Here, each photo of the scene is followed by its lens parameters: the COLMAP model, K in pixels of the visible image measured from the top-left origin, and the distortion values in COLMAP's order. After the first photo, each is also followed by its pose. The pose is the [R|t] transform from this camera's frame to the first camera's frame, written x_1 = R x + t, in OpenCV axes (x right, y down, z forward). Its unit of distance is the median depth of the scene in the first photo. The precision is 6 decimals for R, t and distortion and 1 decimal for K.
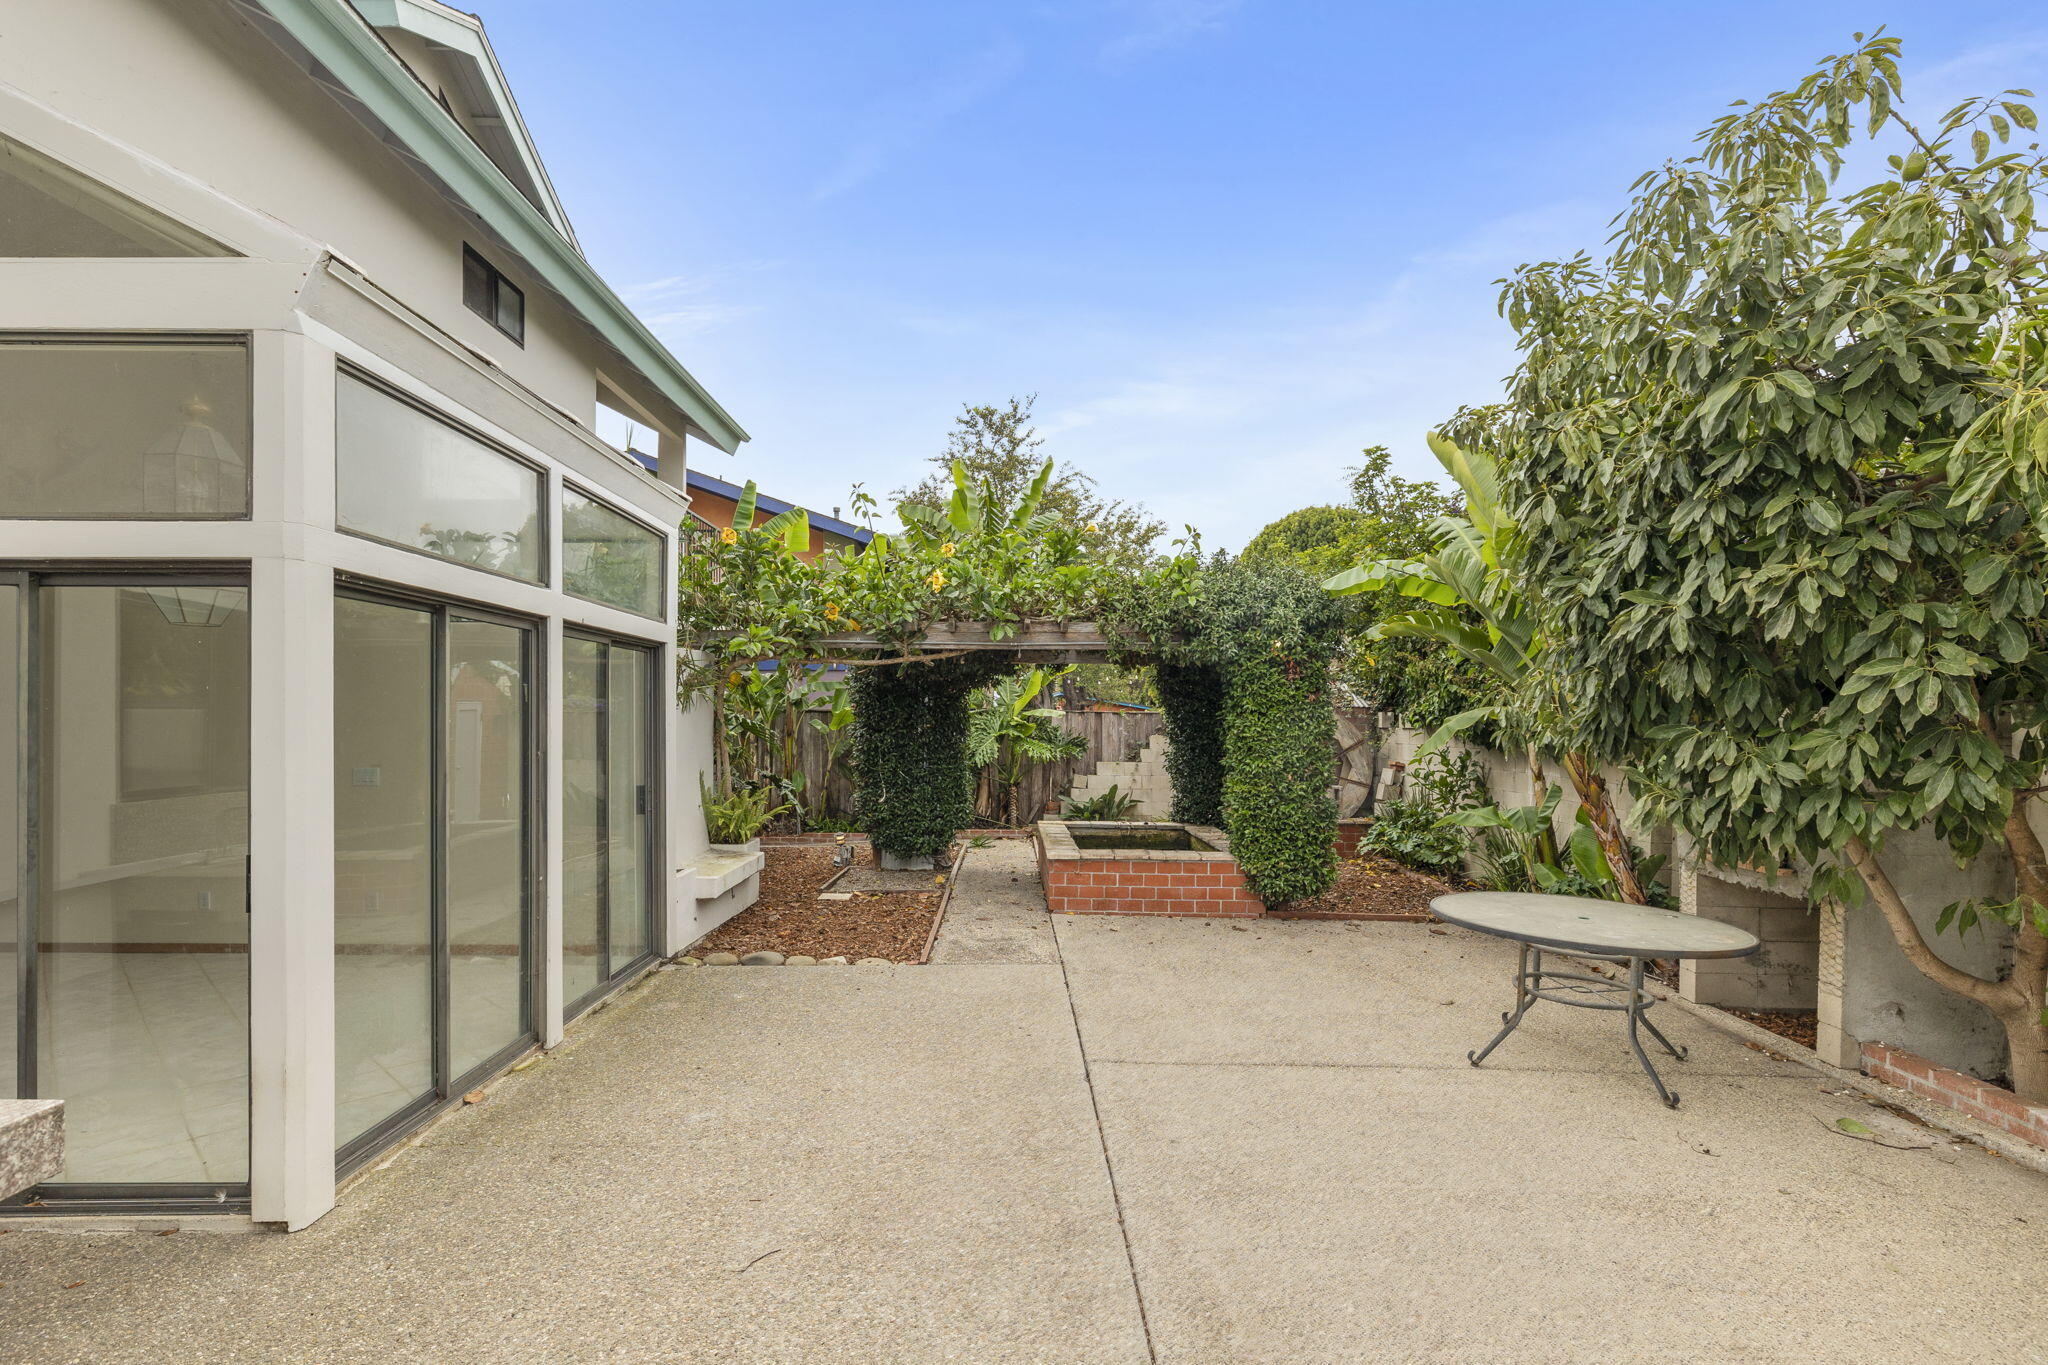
lens RADIAL K [[971.5, 0, 1010.2], [0, 971.5, 699.5], [0, 0, 1]] dist [-0.005435, 0.000066]
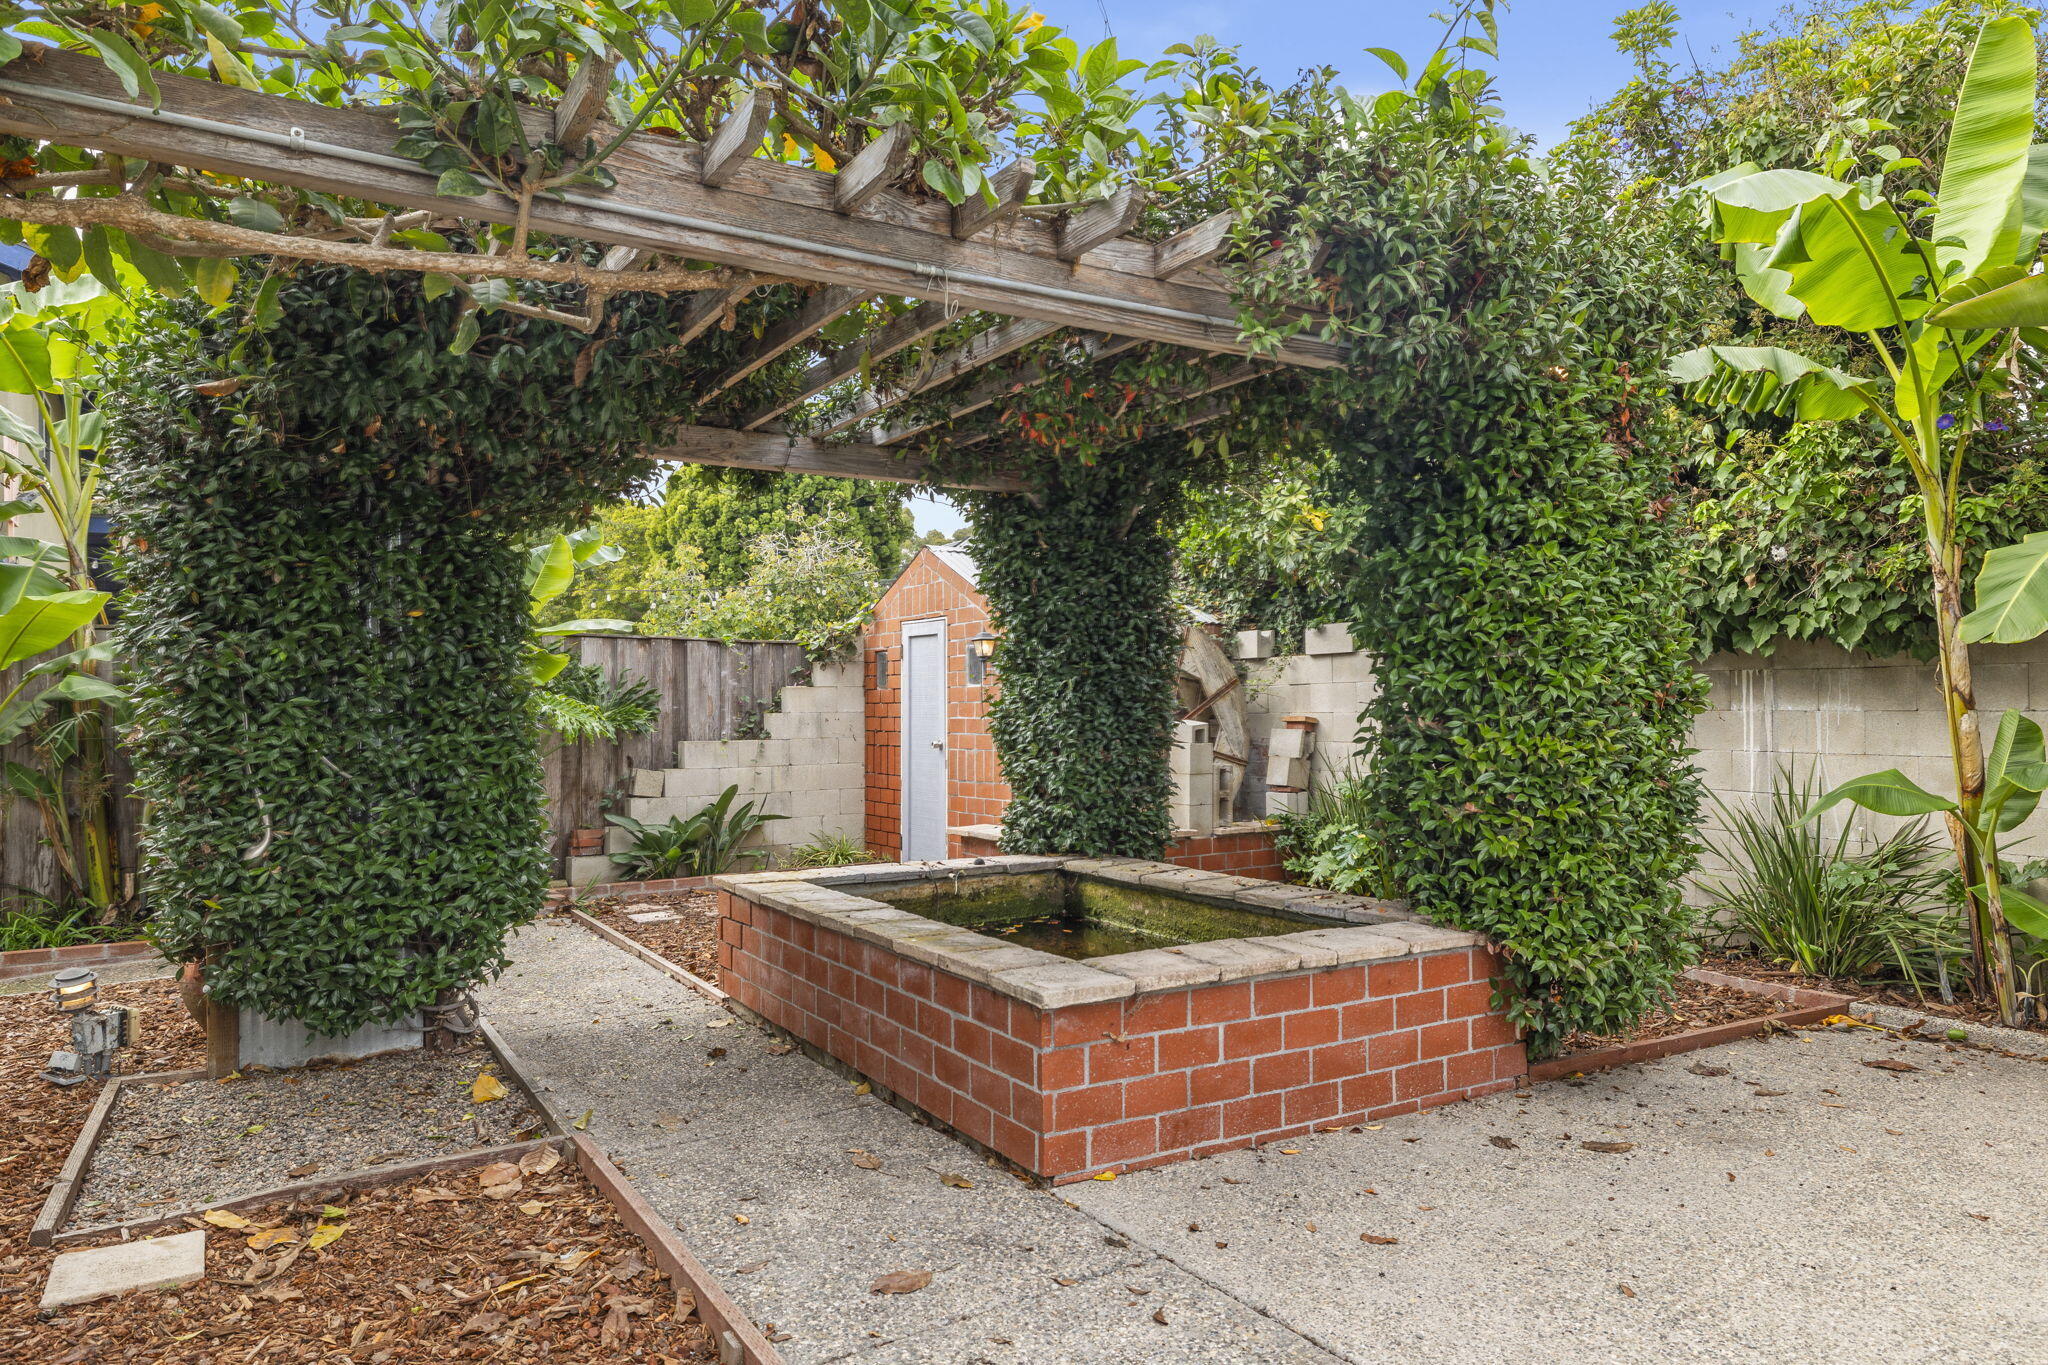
lens RADIAL K [[1265.7, 0, 1028.3], [0, 1265.7, 686.1], [0, 0, 1]] dist [-0.006851, -0.004251]
pose [[0.853344, -0.004529, 0.521328, -0.114454], [0.003669, 0.999990, 0.002682, 0.044672], [-0.521335, -0.000376, 0.853352, 0.465717]]
